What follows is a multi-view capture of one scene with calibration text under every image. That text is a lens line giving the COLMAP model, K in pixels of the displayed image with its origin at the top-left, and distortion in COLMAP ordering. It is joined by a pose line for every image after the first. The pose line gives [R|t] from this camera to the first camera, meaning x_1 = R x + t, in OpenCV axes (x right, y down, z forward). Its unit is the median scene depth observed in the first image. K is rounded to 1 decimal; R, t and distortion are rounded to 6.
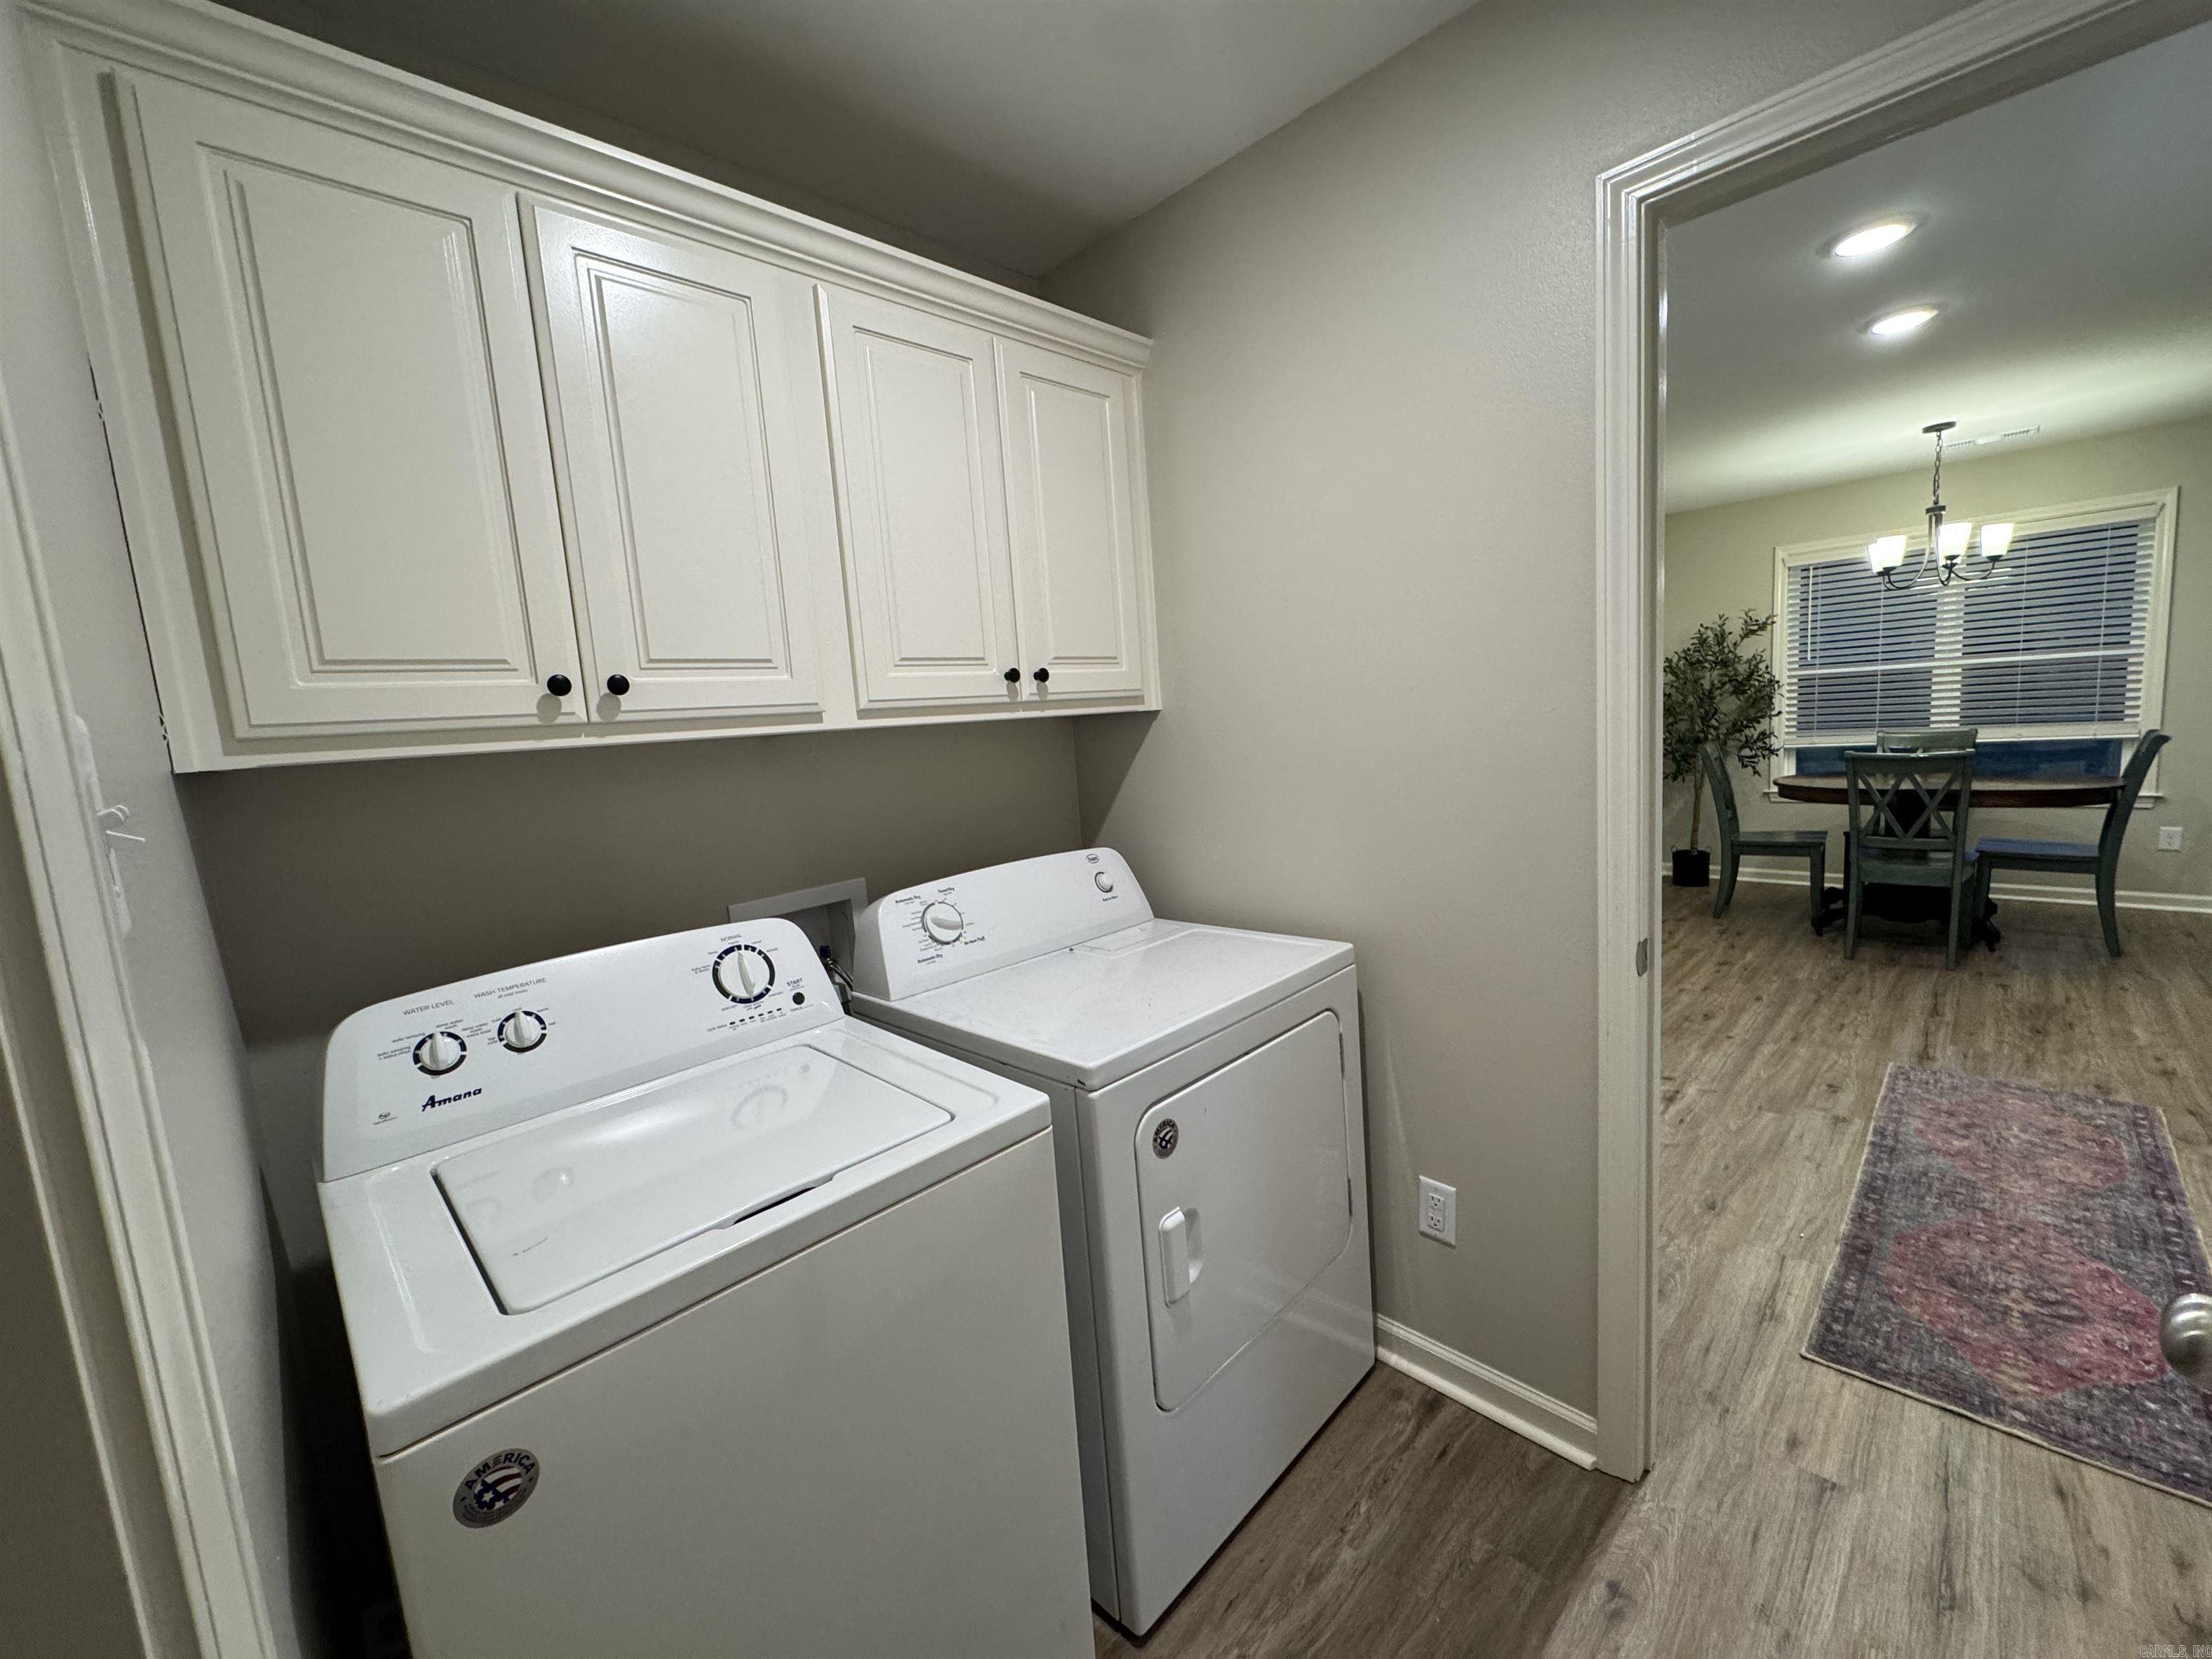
lens RADIAL K [[883.8, 0, 1107.2], [0, 883.8, 825.5], [0, 0, 1]] dist [-0.001859, -0.000723]
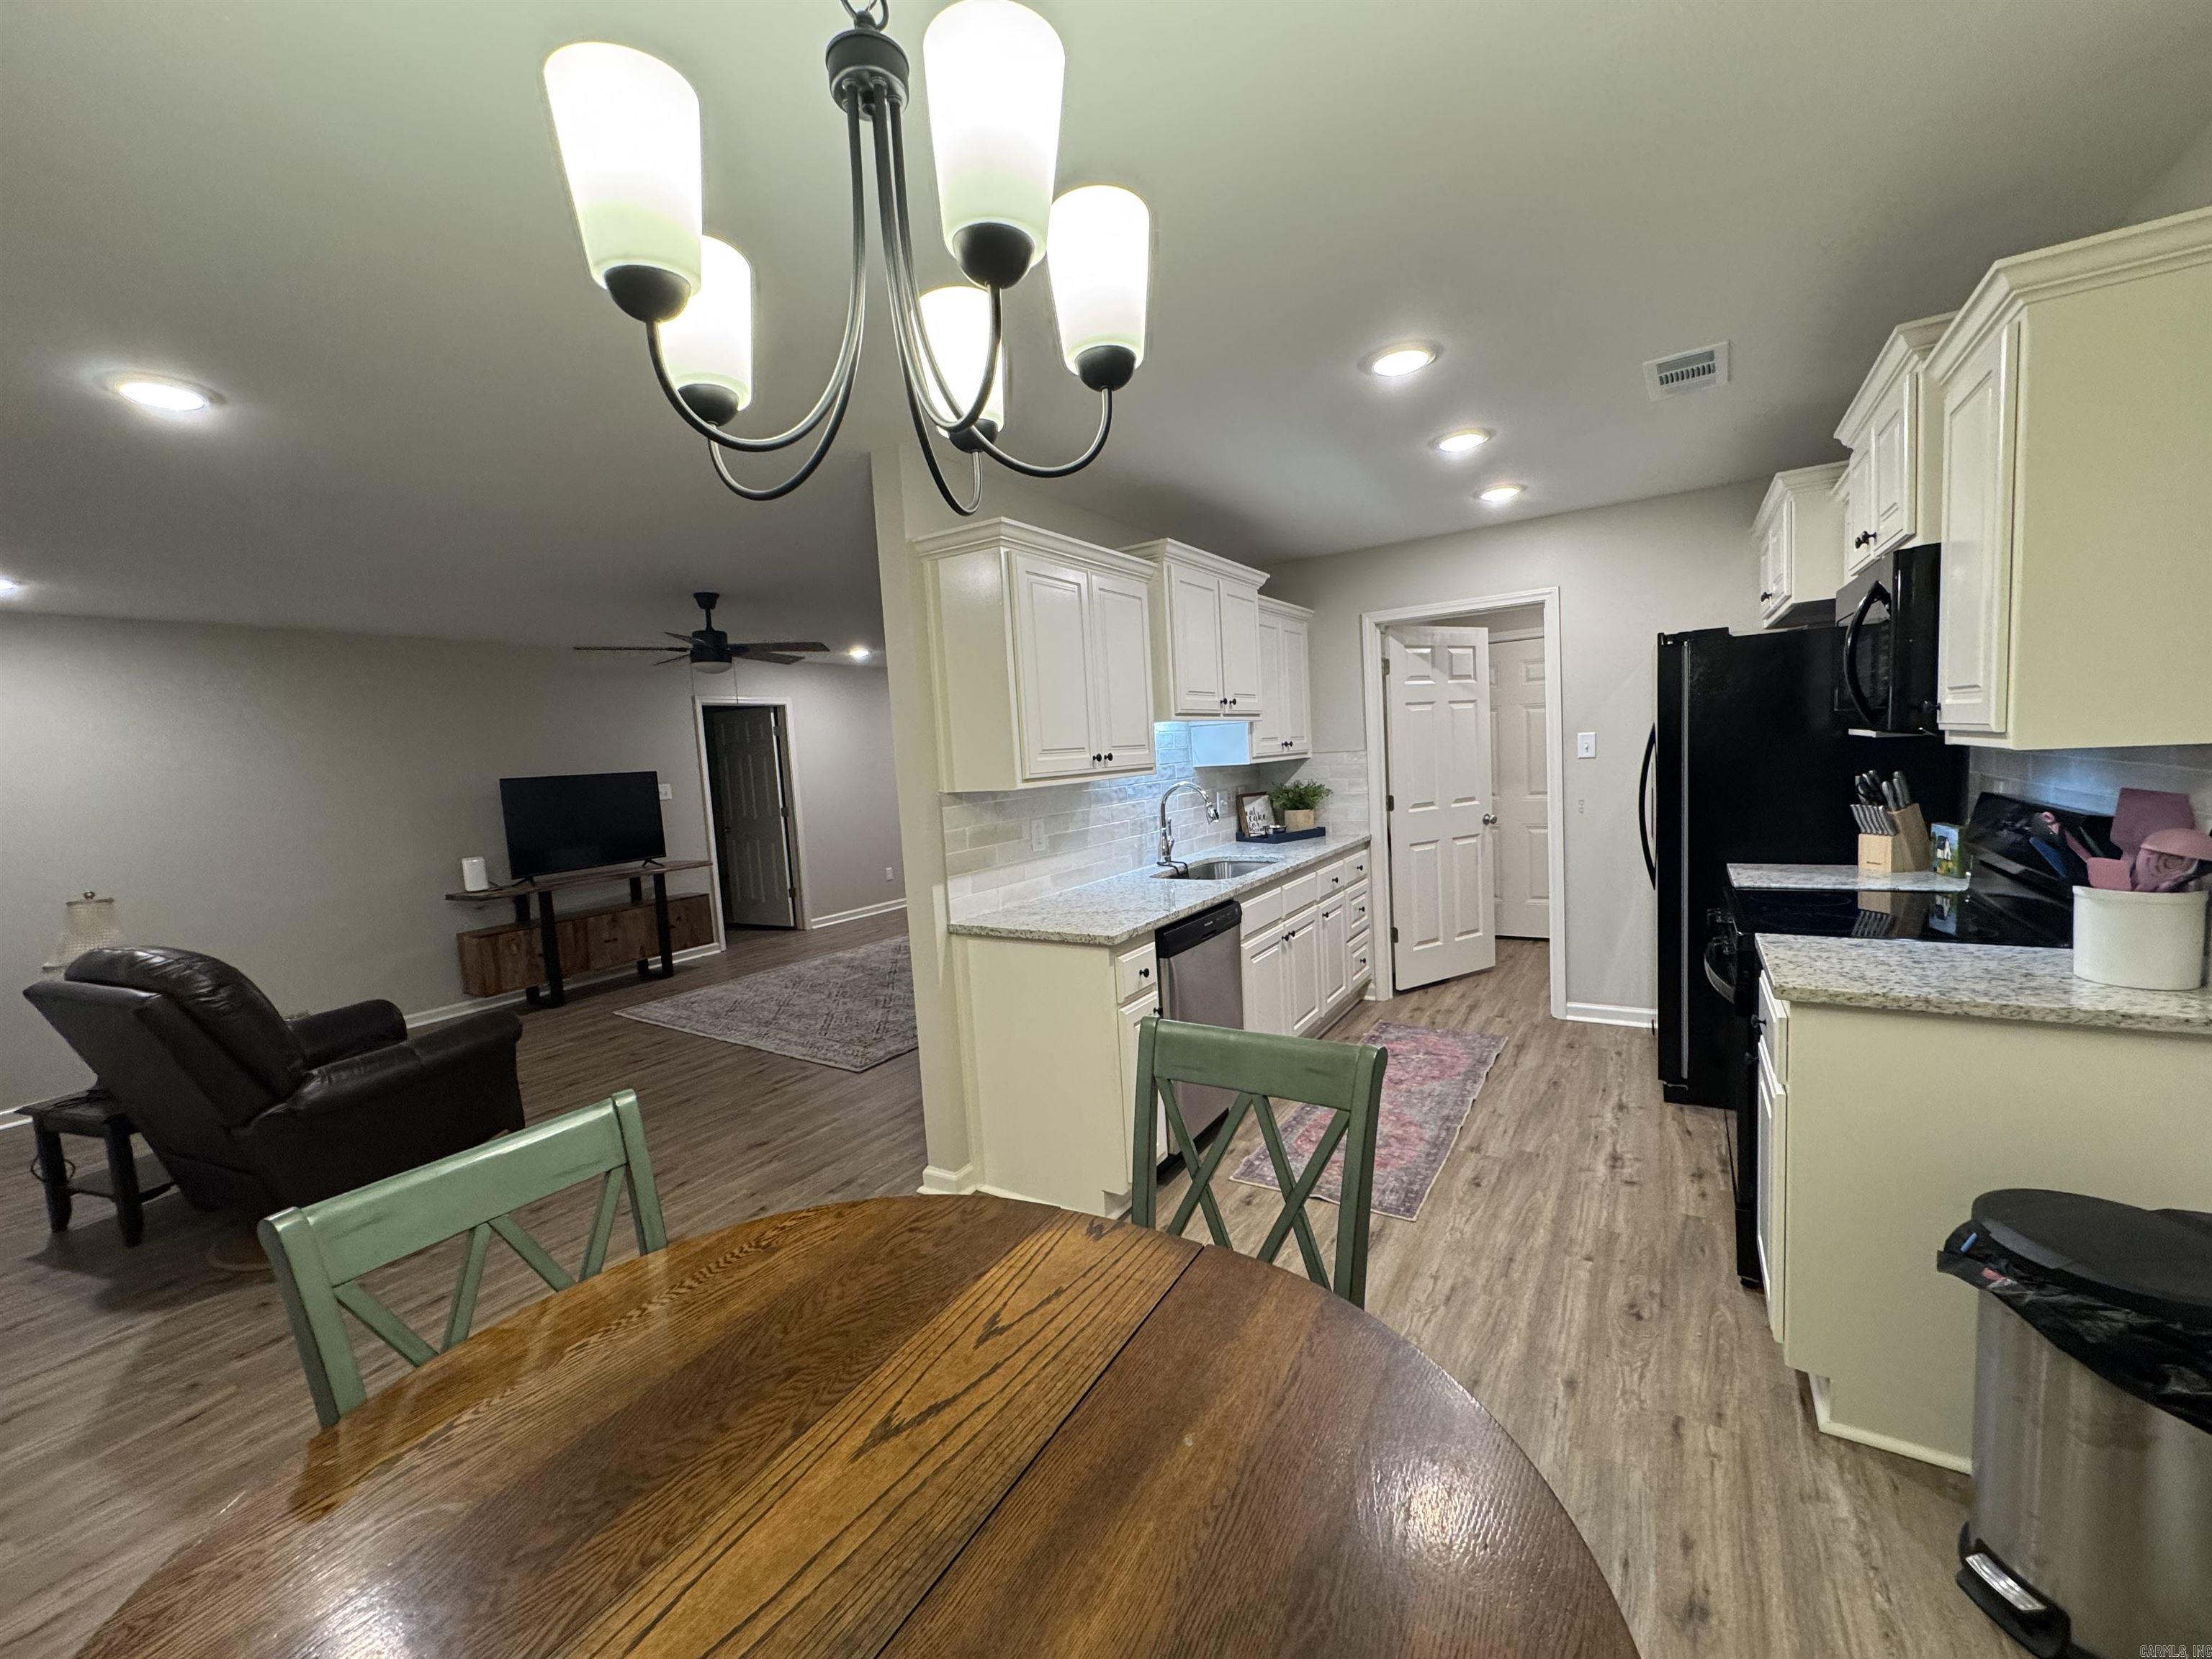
lens RADIAL K [[883.8, 0, 1107.2], [0, 883.8, 825.5], [0, 0, 1]] dist [-0.001859, -0.000723]
pose [[-0.965158, 0.144180, -0.218361, 1.013696], [0.096611, 0.971890, 0.214702, -0.251707], [0.243178, 0.186125, -0.951957, 1.297583]]
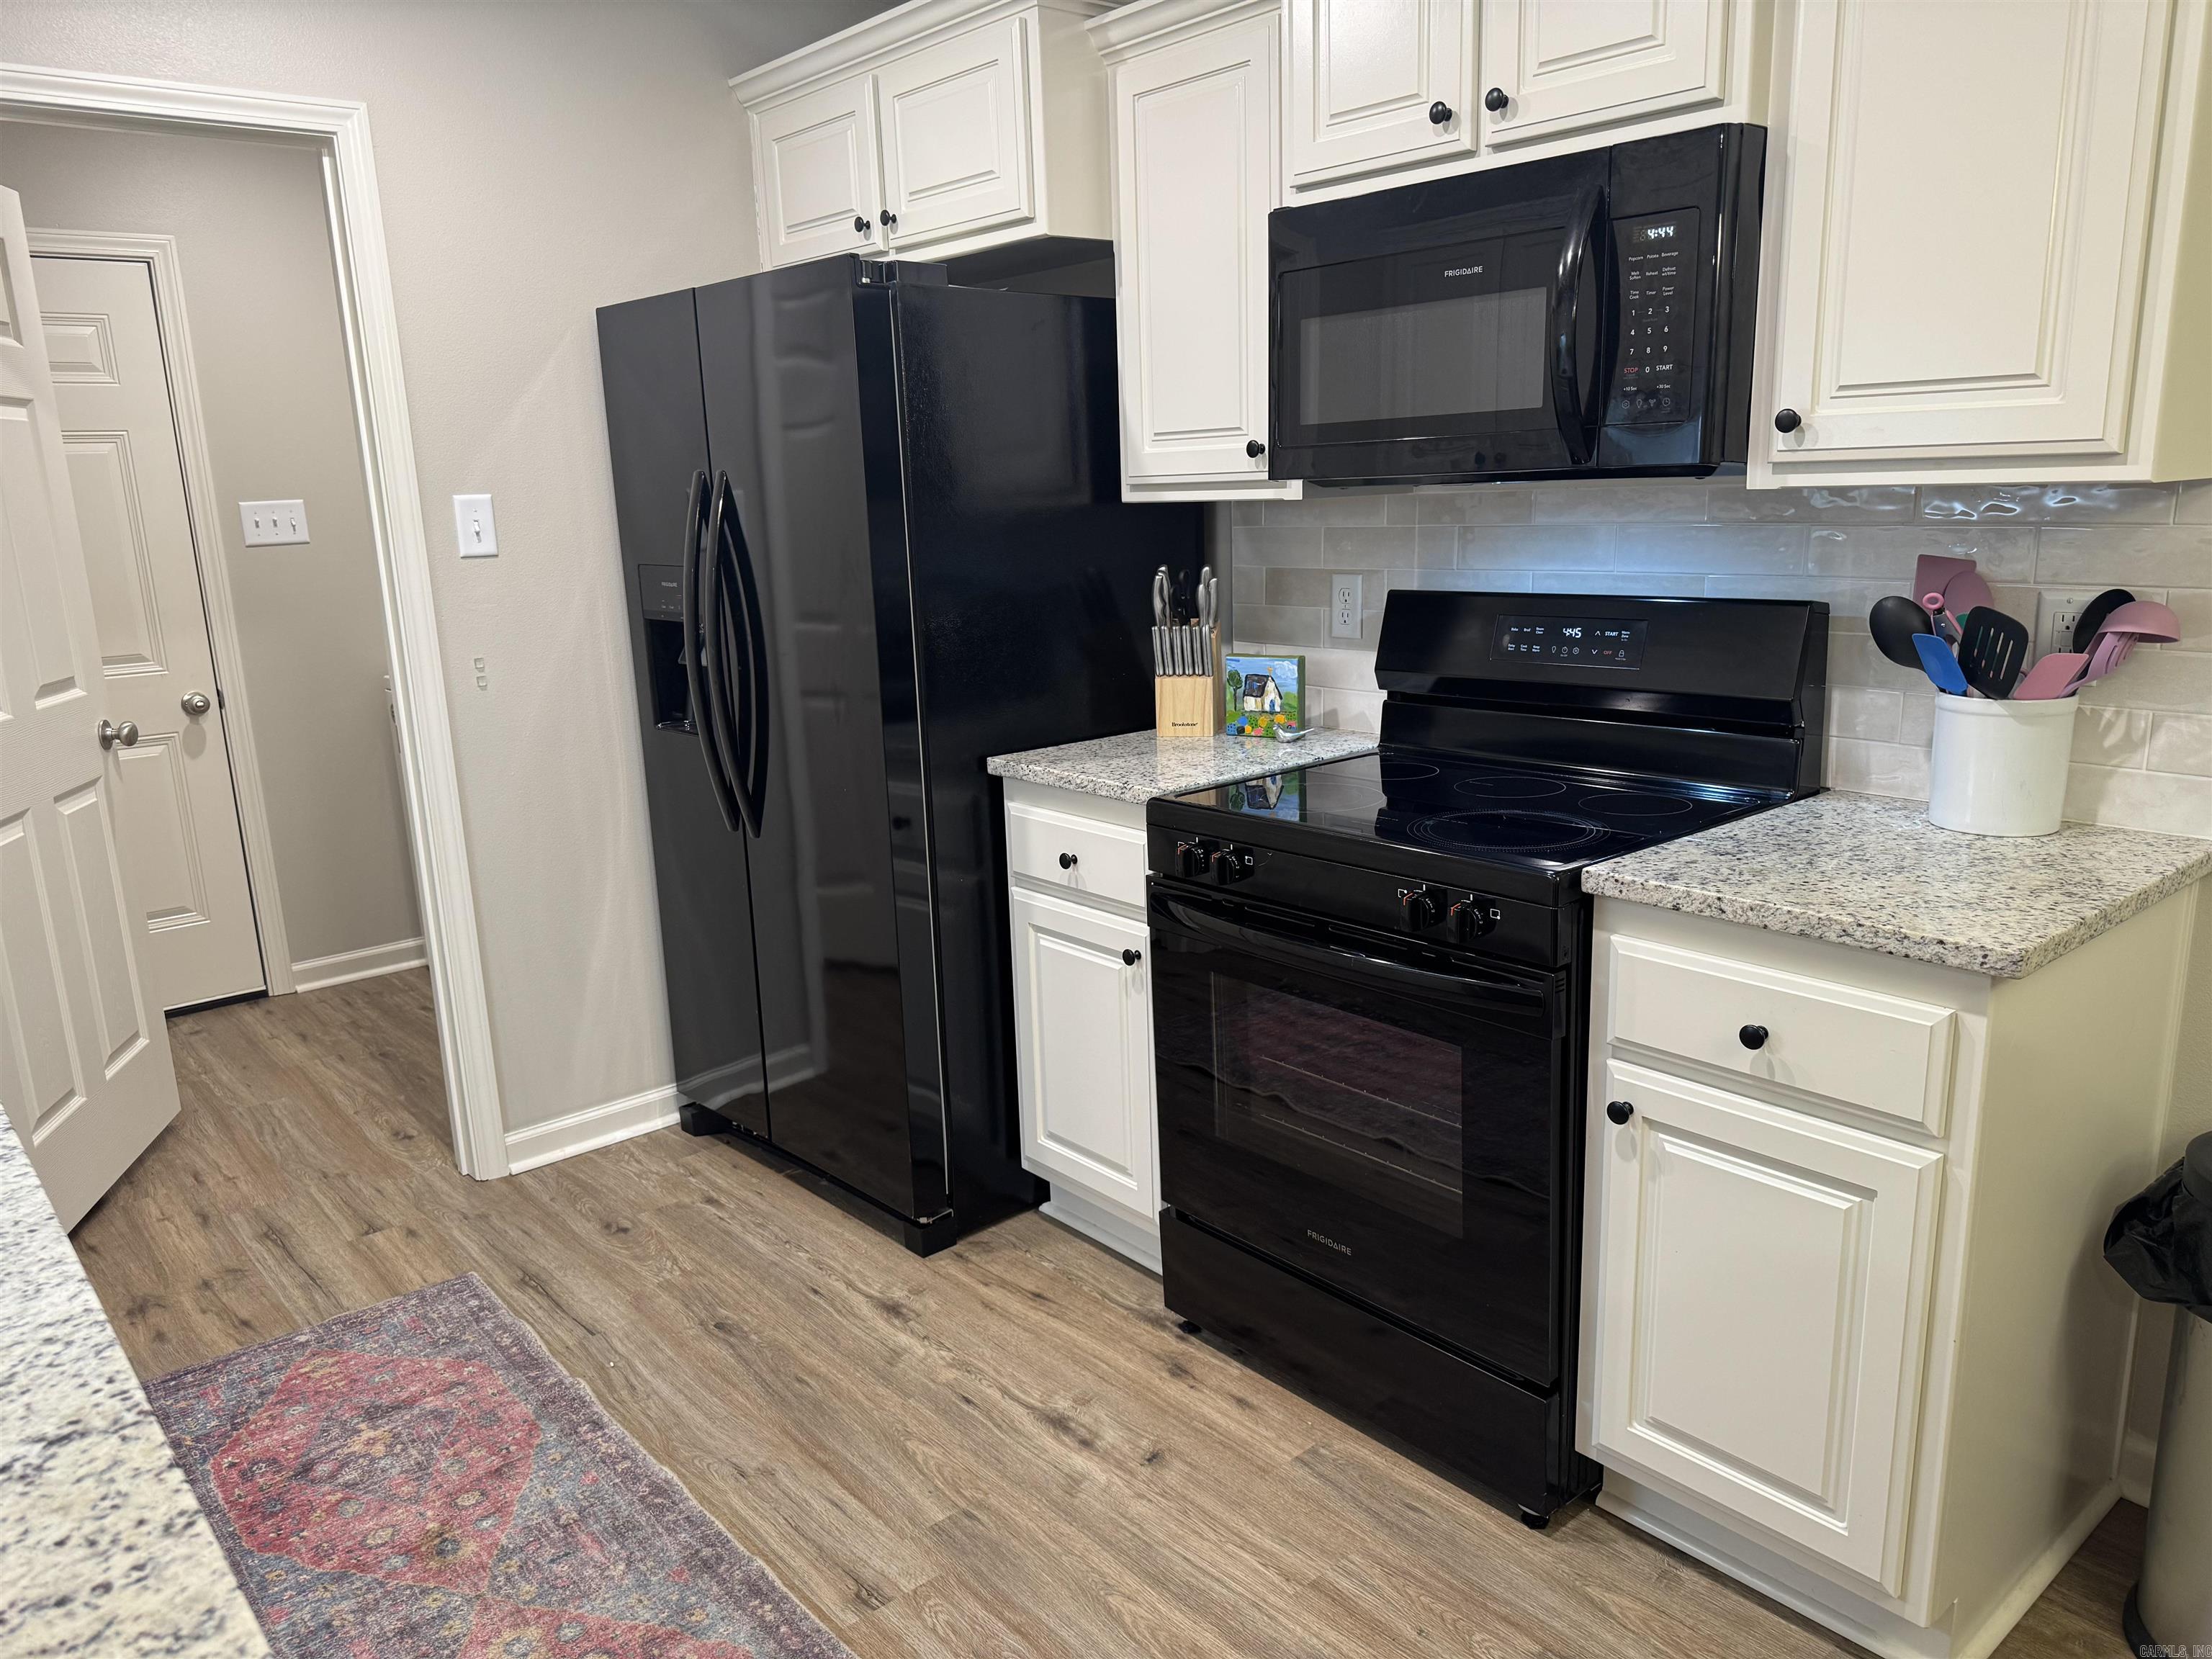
lens RADIAL K [[1558.8, 0, 1107.8], [0, 1558.8, 837.8], [0, 0, 1]] dist [0.067145, -0.097881]
pose [[-0.061468, 0.292468, -0.954298, 0.987396], [-0.083347, 0.951262, 0.296906, -0.172209], [0.994623, 0.097788, -0.034096, 0.755802]]
